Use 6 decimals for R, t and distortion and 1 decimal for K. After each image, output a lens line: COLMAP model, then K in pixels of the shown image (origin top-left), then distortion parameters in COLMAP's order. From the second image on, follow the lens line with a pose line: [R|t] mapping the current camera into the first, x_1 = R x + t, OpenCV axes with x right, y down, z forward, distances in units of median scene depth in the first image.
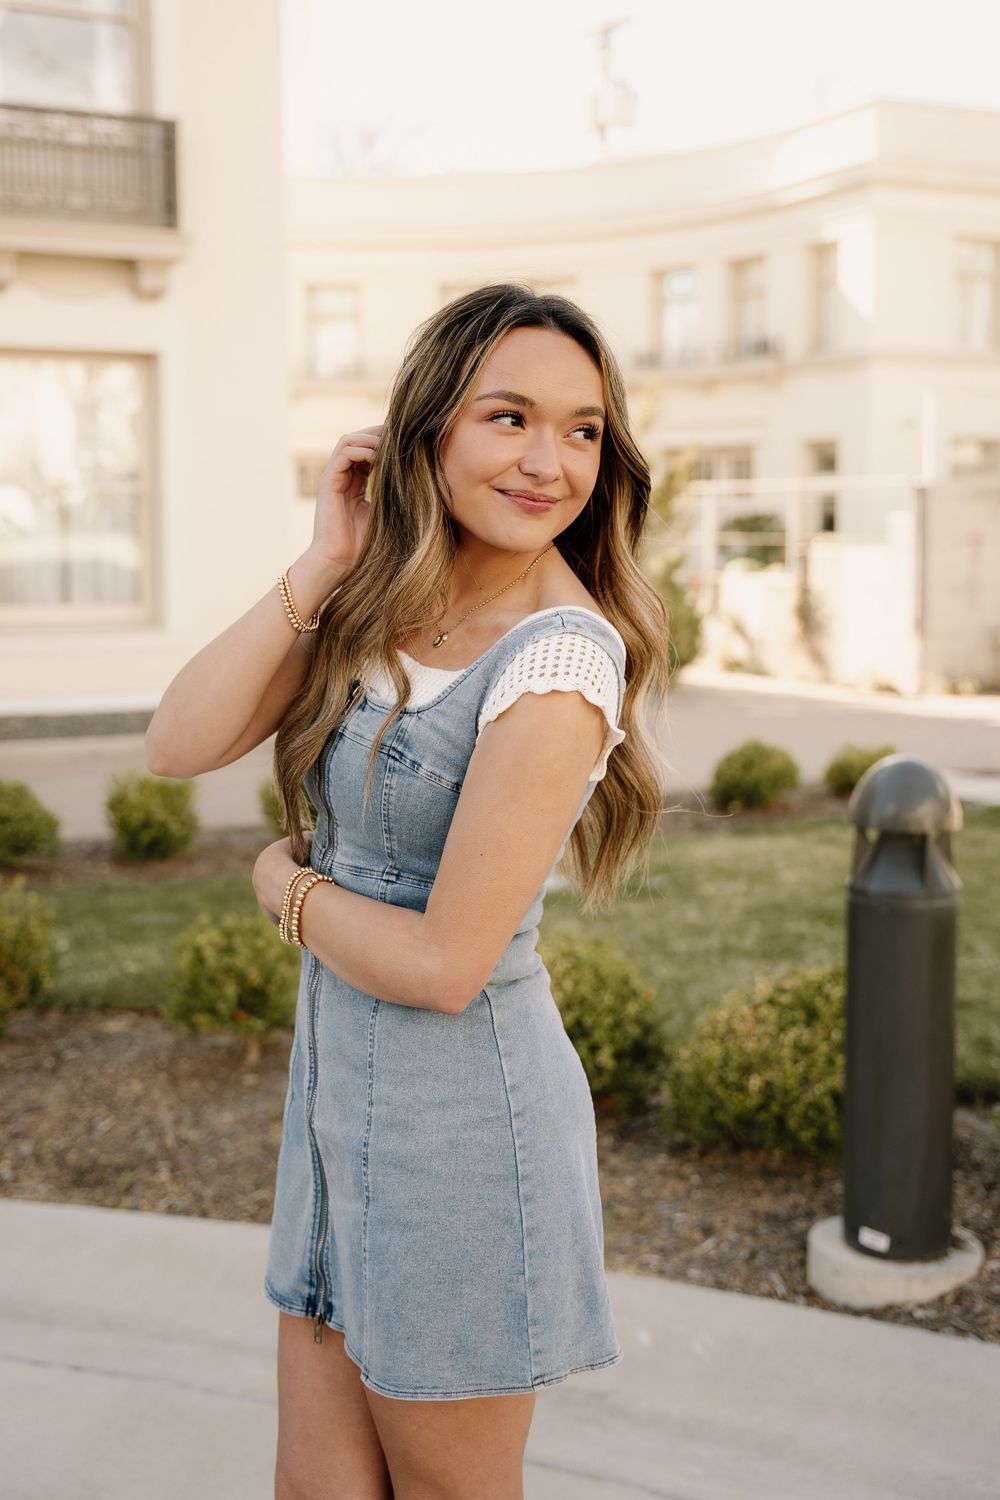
lens RADIAL K [[1900.8, 0, 499.5], [0, 1900.8, 698.0], [0, 0, 1]] dist [-0.009588, 0.230977]
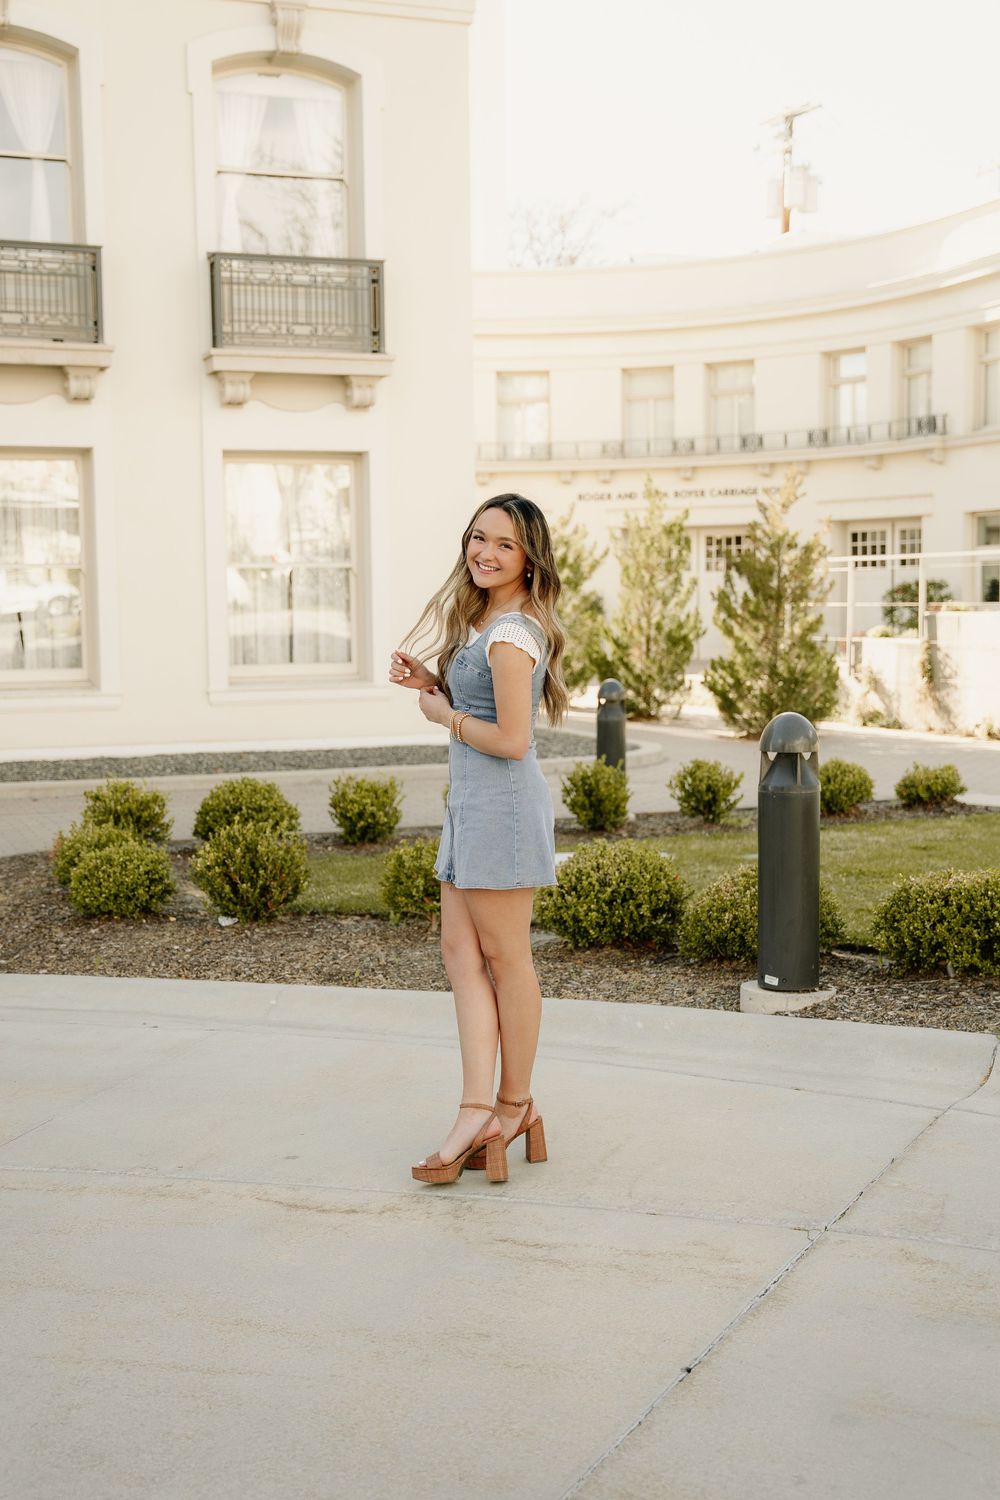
lens RADIAL K [[1902.8, 0, 500.0], [0, 1902.8, 750.0], [0, 0, 1]] dist [-0.016727, 0.218661]
pose [[0.994662, -0.000845, -0.103185, 0.091356], [-0.000287, 0.999940, -0.010948, 0.061945], [0.103188, 0.010919, 0.994602, -0.589314]]
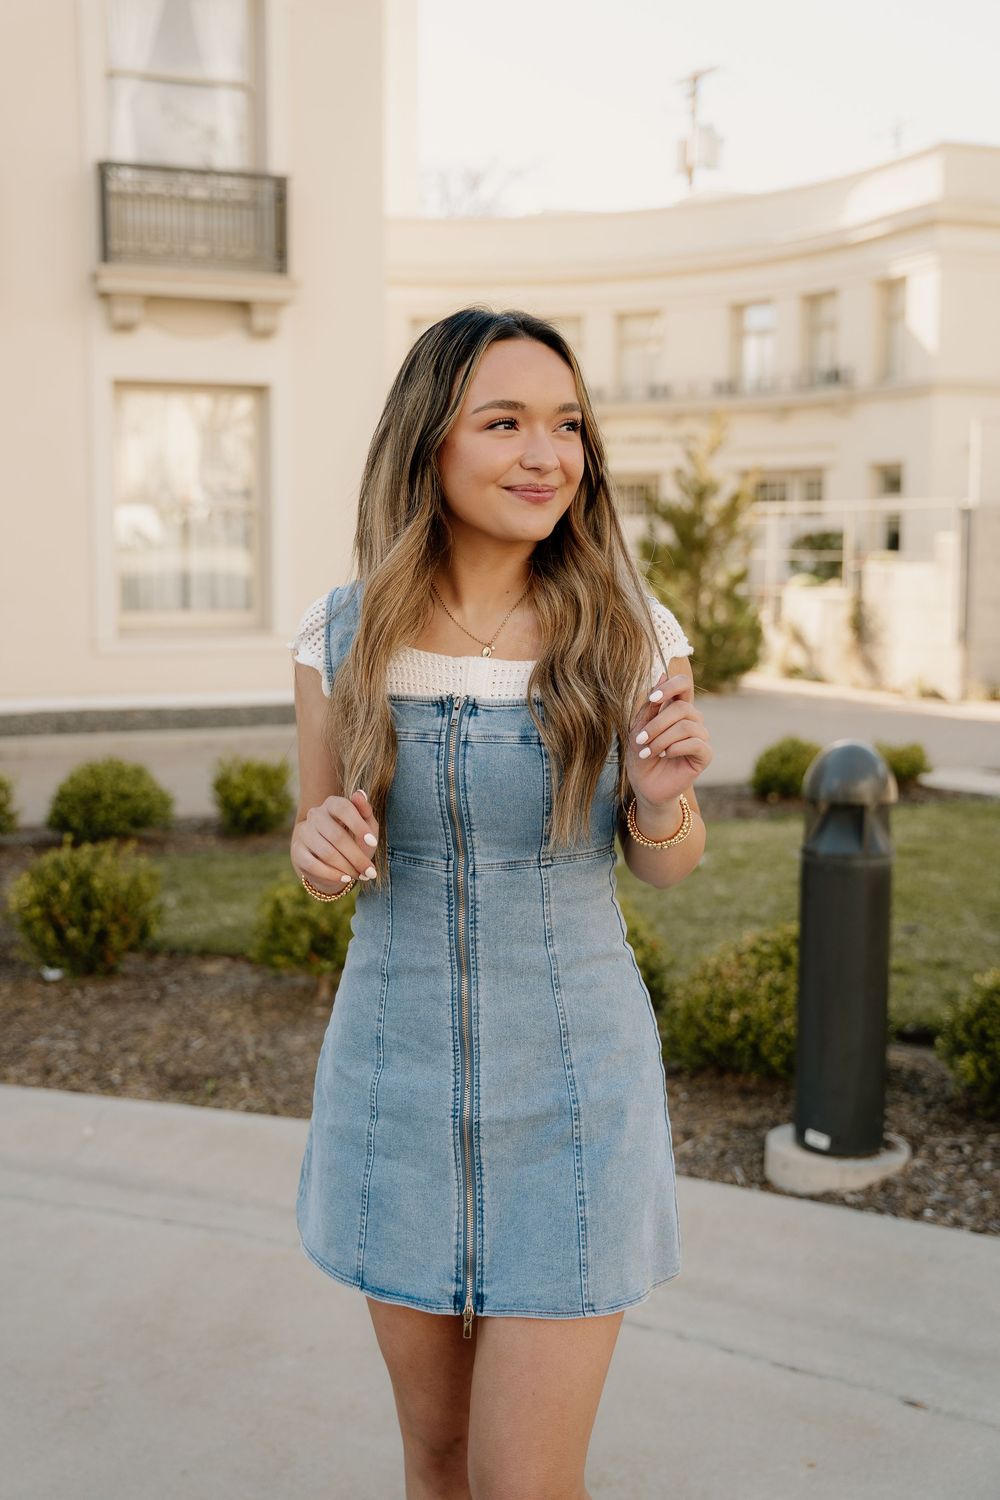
lens RADIAL K [[1765.9, 0, 475.6], [0, 1765.9, 743.6], [0, 0, 1]] dist [-0.008577, 0.048604]
pose [[0.997802, 0.012908, -0.064999, 0.035782], [-0.011353, 0.999641, 0.024250, 0.005934], [0.065289, -0.023459, 0.997591, -0.091209]]
